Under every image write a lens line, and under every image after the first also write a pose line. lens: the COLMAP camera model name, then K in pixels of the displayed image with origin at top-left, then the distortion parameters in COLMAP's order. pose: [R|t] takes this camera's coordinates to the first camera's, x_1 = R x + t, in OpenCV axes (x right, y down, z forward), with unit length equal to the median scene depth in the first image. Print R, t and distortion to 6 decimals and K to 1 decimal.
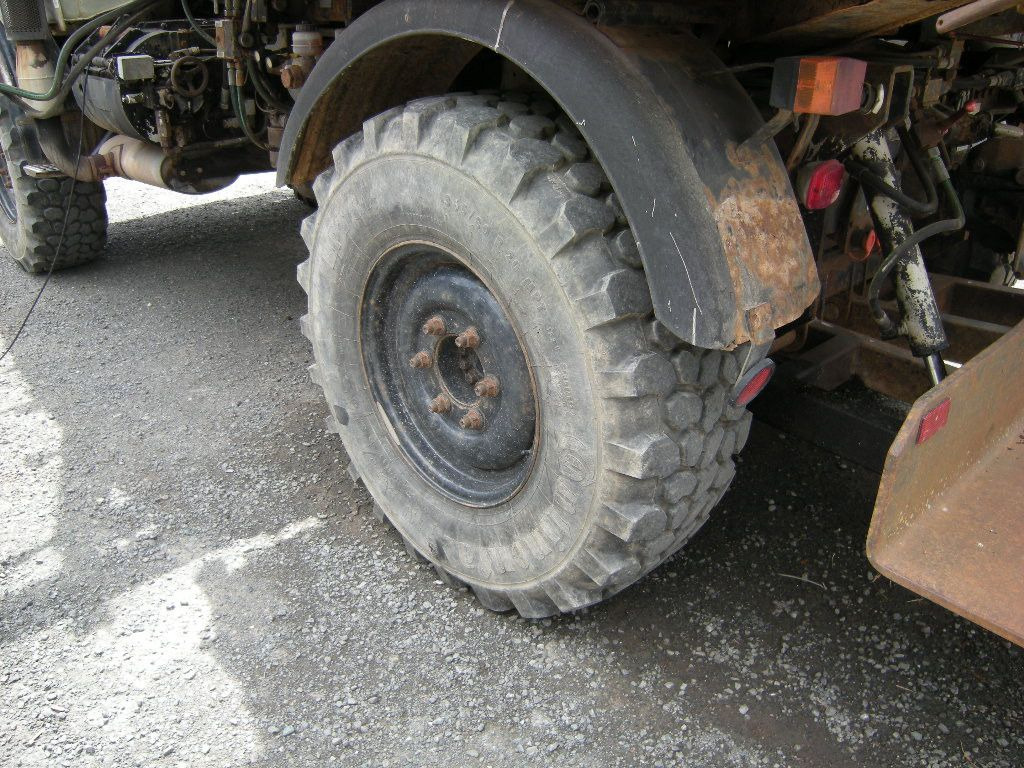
lens RADIAL K [[850.2, 0, 512.0], [0, 850.2, 384.0], [0, 0, 1]] dist [-0.122744, 0.064708]
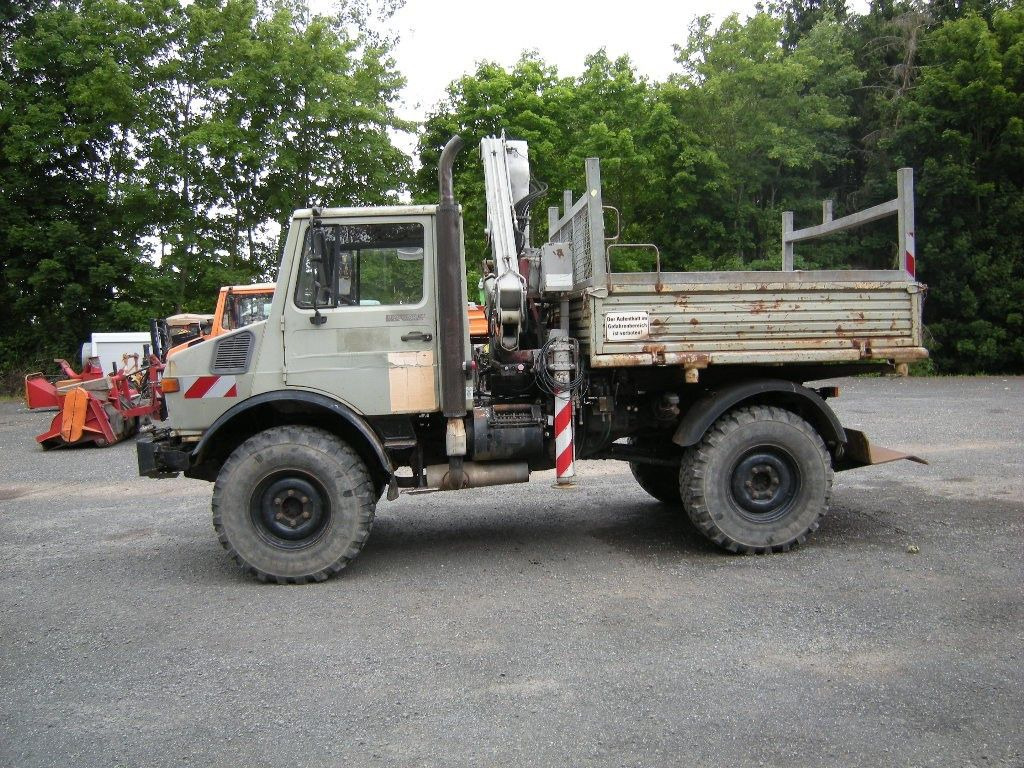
lens RADIAL K [[850.2, 0, 512.0], [0, 850.2, 384.0], [0, 0, 1]] dist [-0.122744, 0.064708]
pose [[0.619361, -0.077796, 0.781242, -3.600064], [0.373470, 0.904477, -0.206016, -0.056186], [-0.690588, 0.419369, 0.589252, -0.518450]]
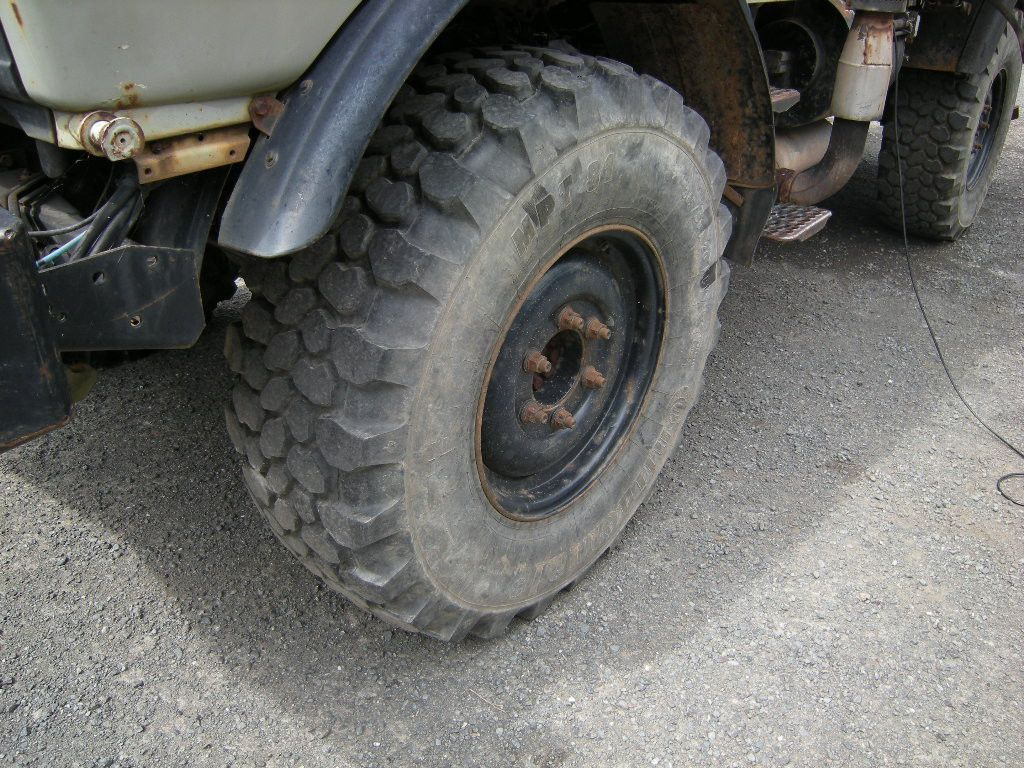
lens RADIAL K [[850.2, 0, 512.0], [0, 850.2, 384.0], [0, 0, 1]] dist [-0.122744, 0.064708]
pose [[-0.113538, -0.478796, 0.870554, -2.317368], [0.408470, 0.776247, 0.480201, -1.119327], [-0.905683, 0.410117, 0.107440, 2.338525]]
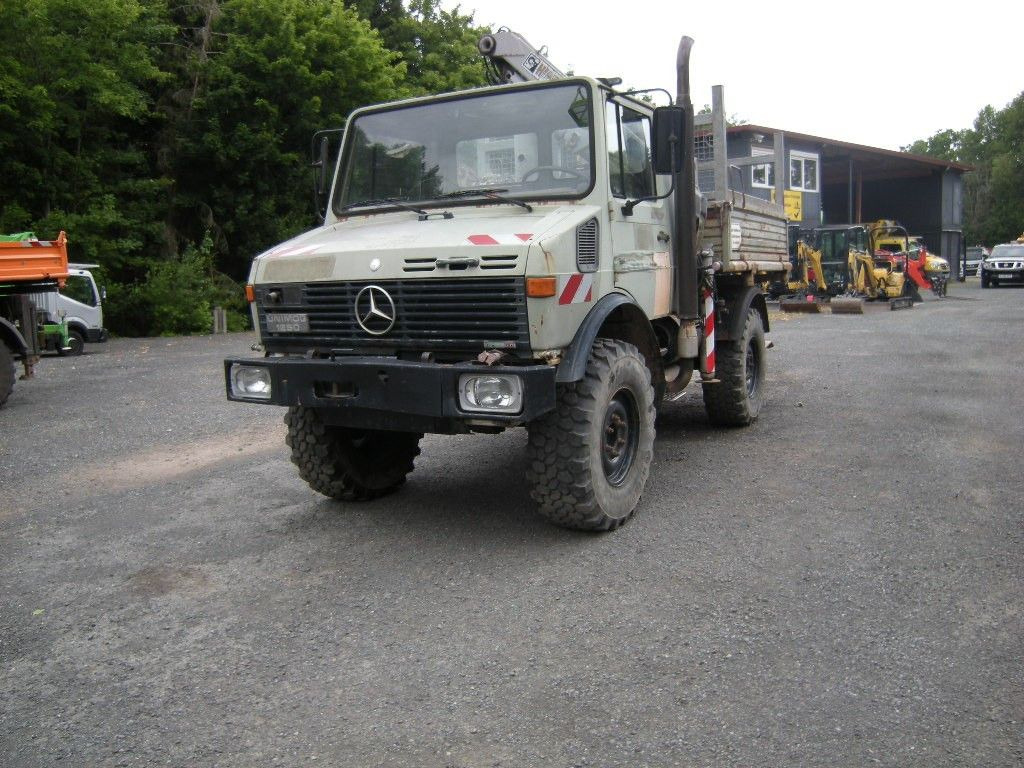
lens RADIAL K [[850.2, 0, 512.0], [0, 850.2, 384.0], [0, 0, 1]] dist [-0.122744, 0.064708]
pose [[-0.299706, -0.123305, 0.946030, -4.126265], [0.444202, 0.859534, 0.252756, -1.701048], [-0.844311, 0.495981, -0.202835, 3.183602]]
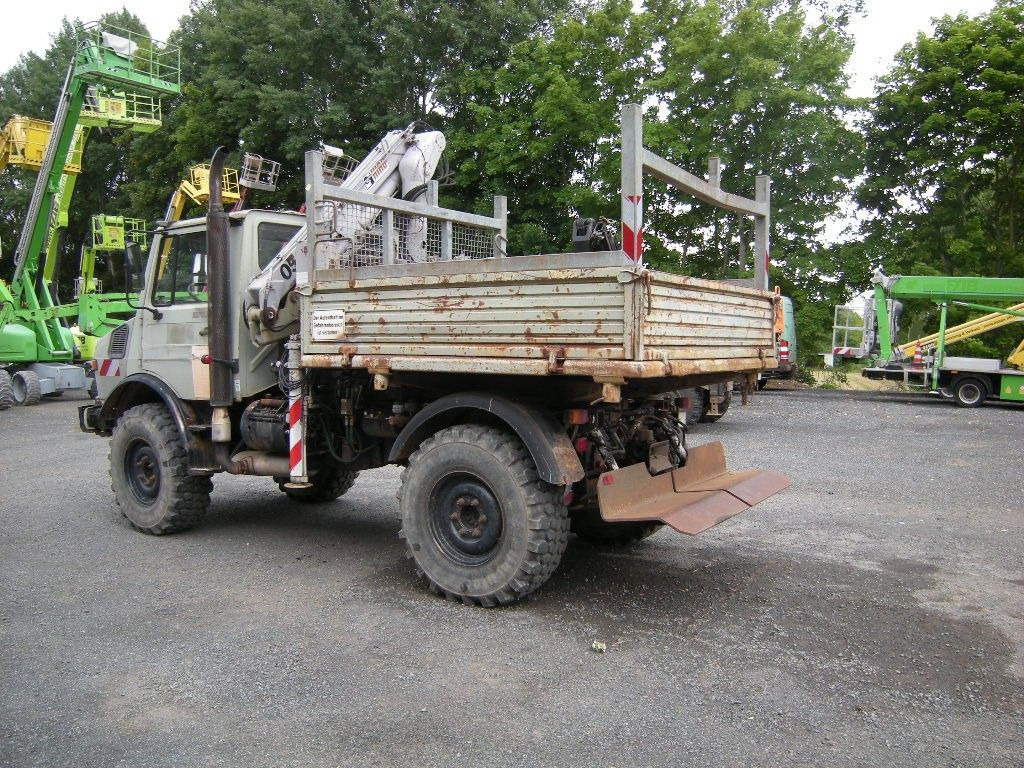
lens RADIAL K [[850.2, 0, 512.0], [0, 850.2, 384.0], [0, 0, 1]] dist [-0.122744, 0.064708]
pose [[0.977875, -0.026456, 0.207509, -0.541310], [0.103959, 0.922264, -0.372320, 0.696603], [-0.181528, 0.385655, 0.904609, -1.906842]]
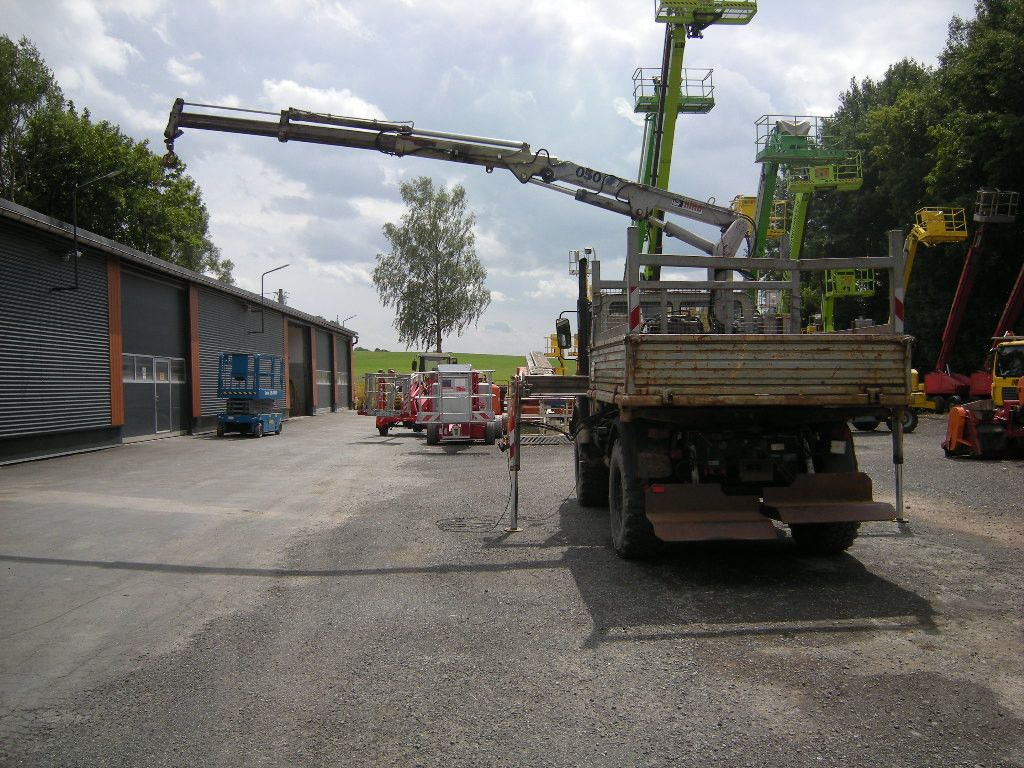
lens RADIAL K [[850.2, 0, 512.0], [0, 850.2, 384.0], [0, 0, 1]] dist [-0.122744, 0.064708]
pose [[0.734538, -0.018348, -0.678319, 2.640742], [-0.275499, 0.905475, -0.322825, 1.091742], [0.620124, 0.424003, 0.660051, -2.639760]]
